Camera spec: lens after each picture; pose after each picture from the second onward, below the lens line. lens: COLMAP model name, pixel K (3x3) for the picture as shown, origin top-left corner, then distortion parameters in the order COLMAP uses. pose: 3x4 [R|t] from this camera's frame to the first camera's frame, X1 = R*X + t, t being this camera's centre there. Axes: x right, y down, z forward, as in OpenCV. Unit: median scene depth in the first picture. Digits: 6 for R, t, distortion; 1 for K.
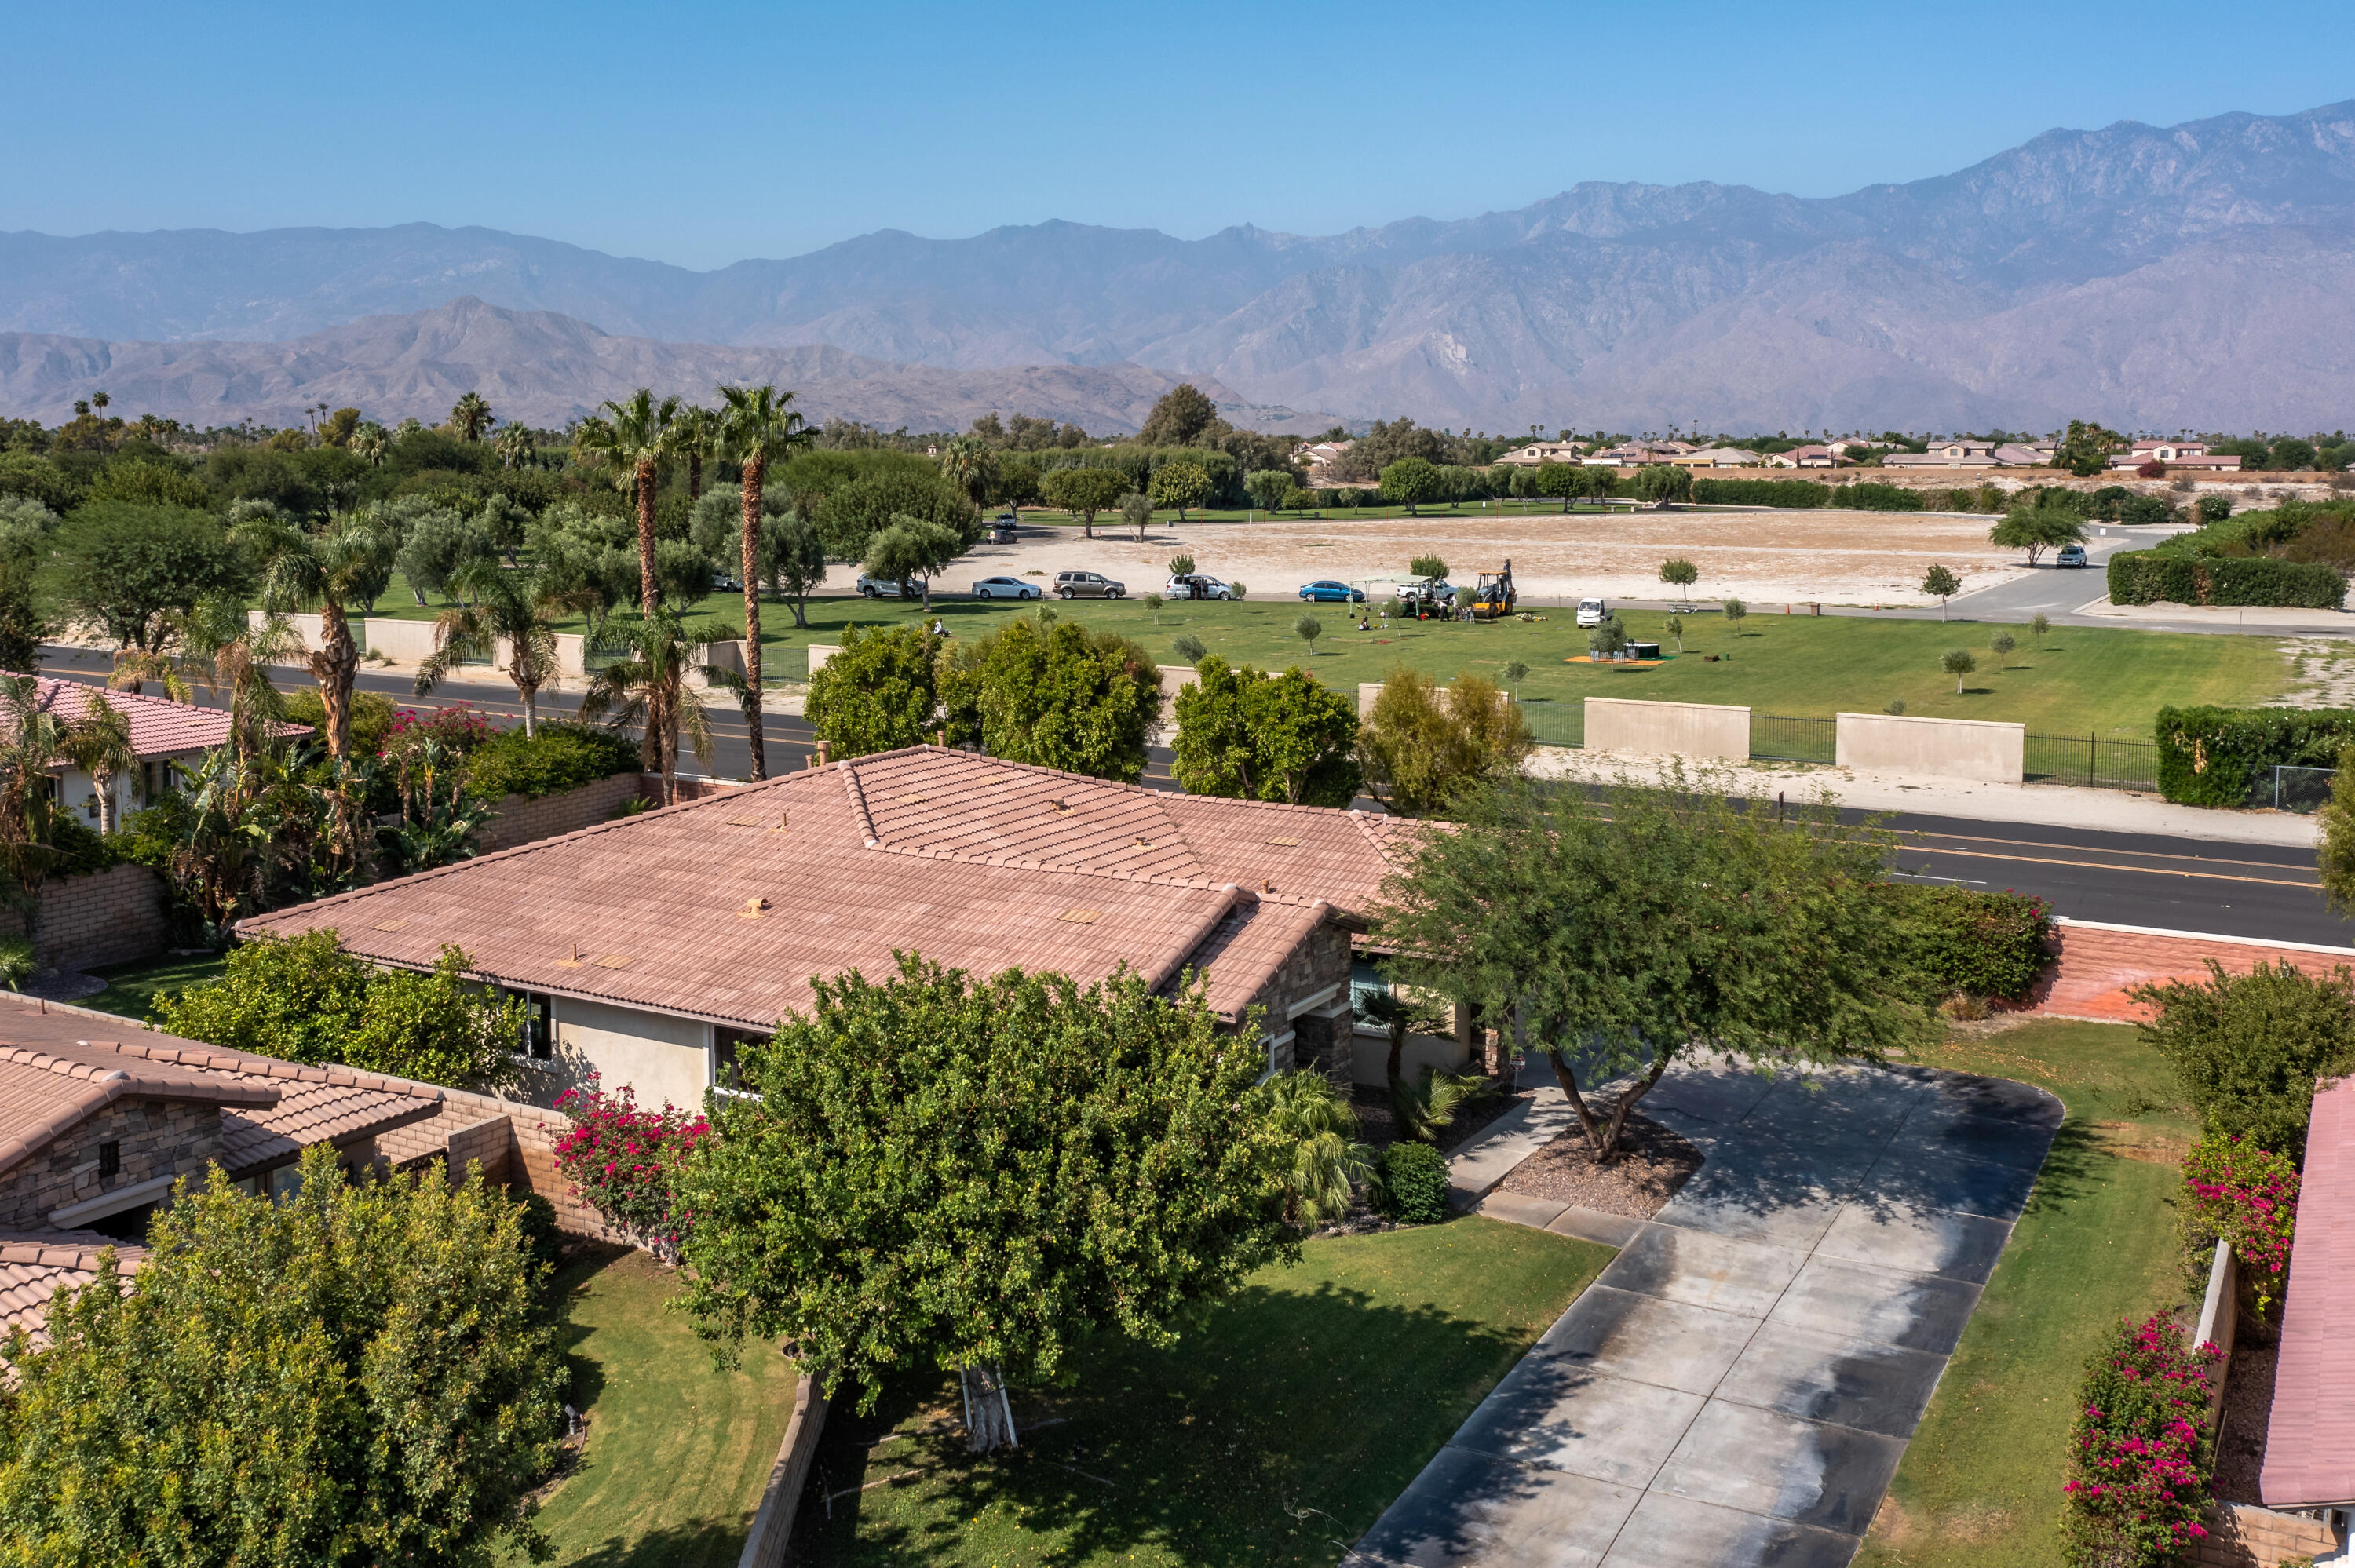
lens RADIAL K [[2124.6, 0, 1162.4], [0, 2124.6, 627.3], [0, 0, 1]] dist [-0.021986, 0.002190]
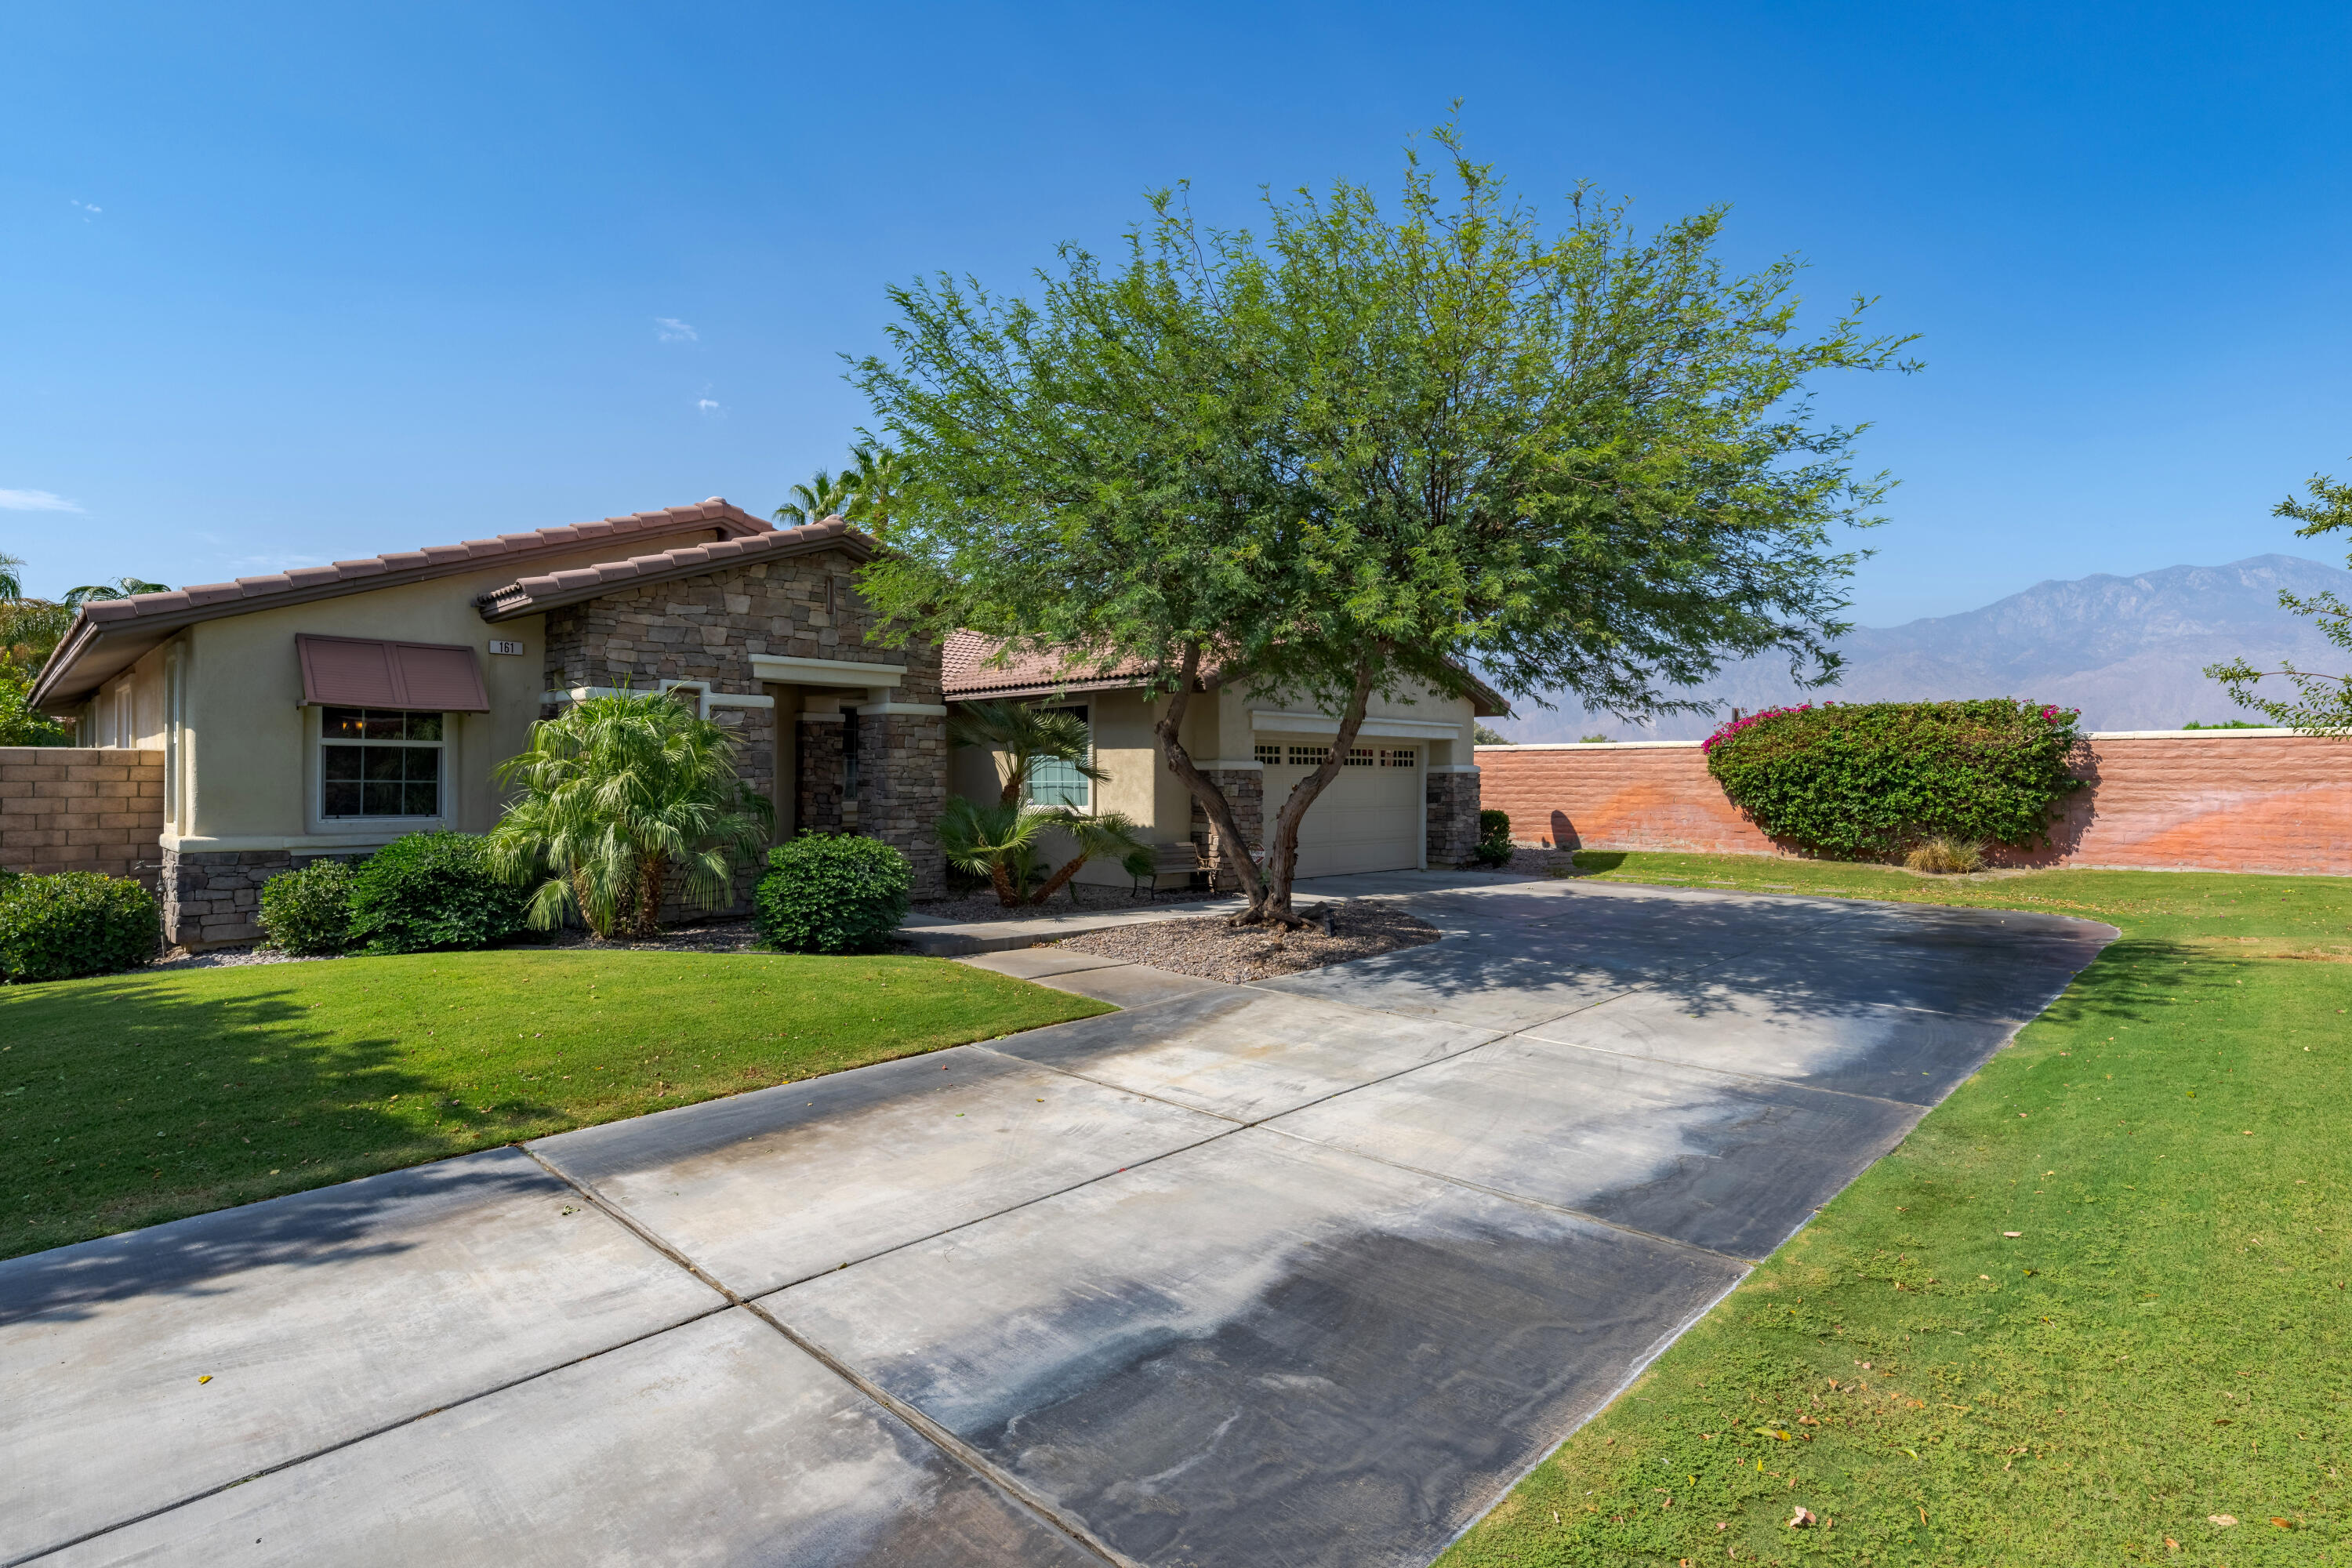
lens RADIAL K [[1161.9, 0, 1181.3], [0, 1161.9, 780.9], [0, 0, 1]] dist [0.003303, 0.000065]
pose [[0.970078, 0.001036, -0.242793, 0.293985], [-0.020020, 0.996927, -0.075739, 0.257464], [0.241968, 0.078334, 0.967117, 0.724577]]
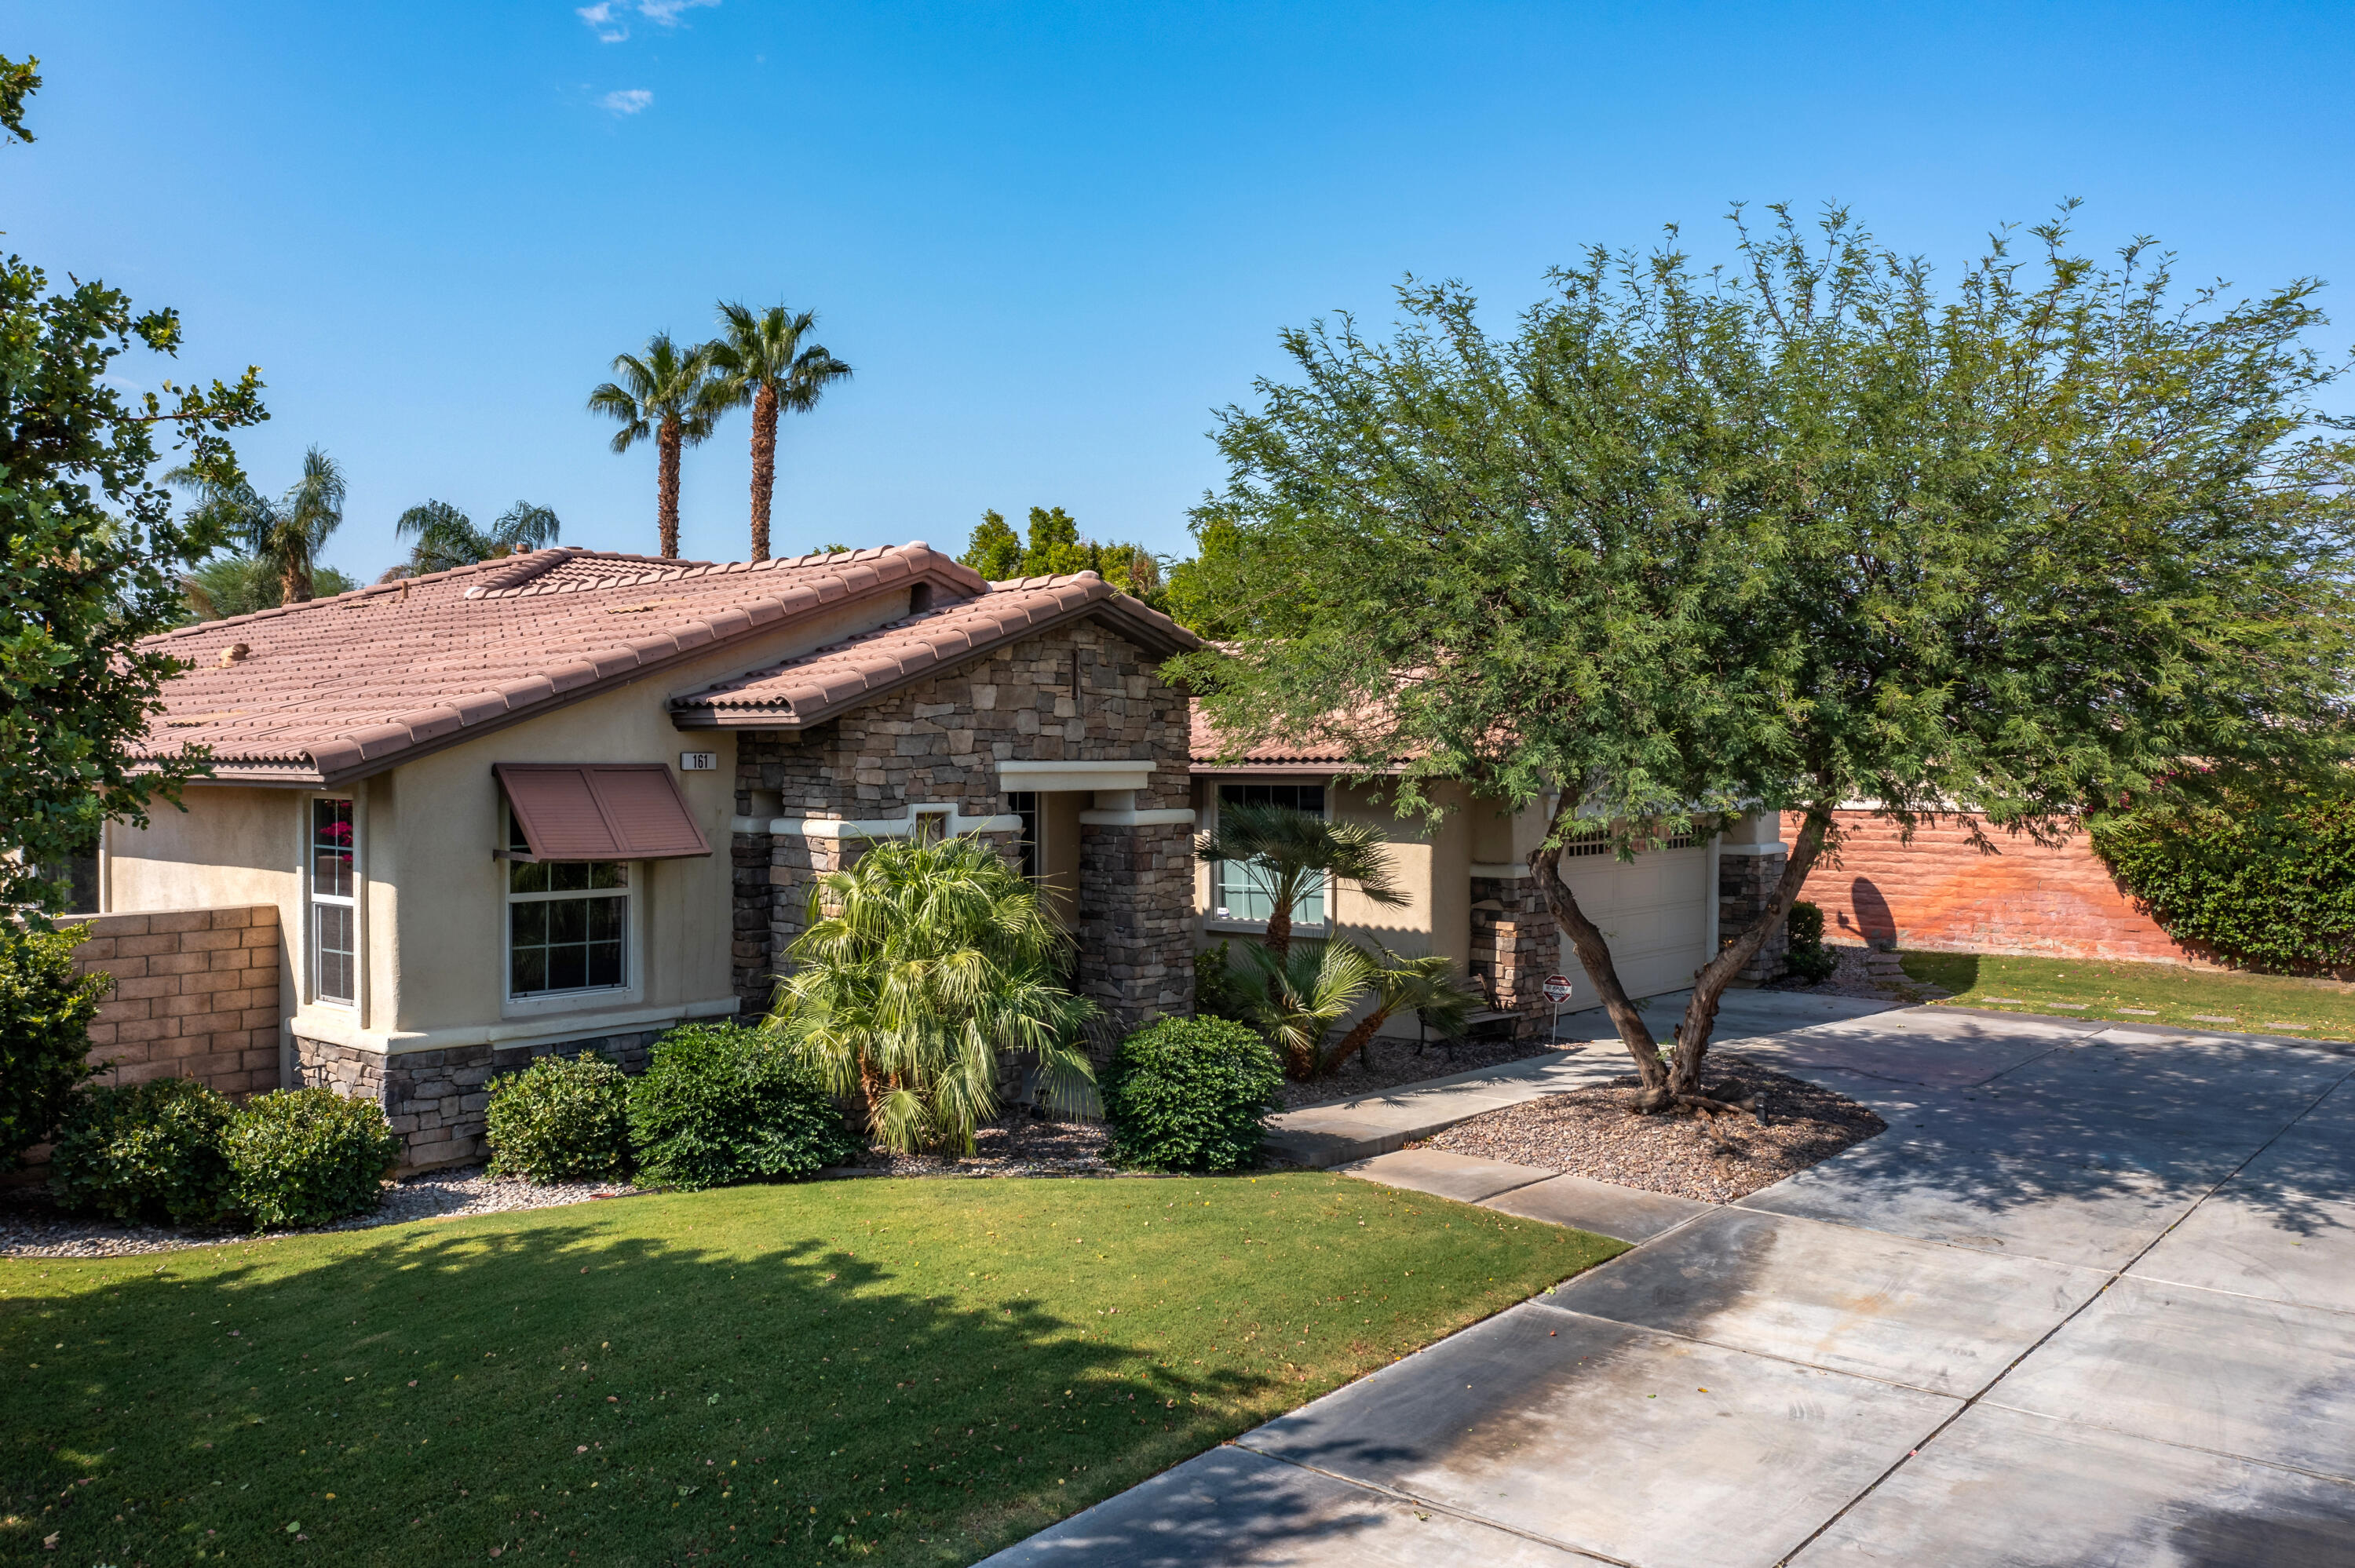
lens RADIAL K [[1861.4, 0, 1168.7], [0, 1861.4, 786.8], [0, 0, 1]] dist [-0.014350, -0.002177]
pose [[0.982634, 0.002055, -0.185544, 0.191772], [-0.013760, 0.997992, -0.061820, 0.224080], [0.185044, 0.063299, 0.980689, 0.607192]]
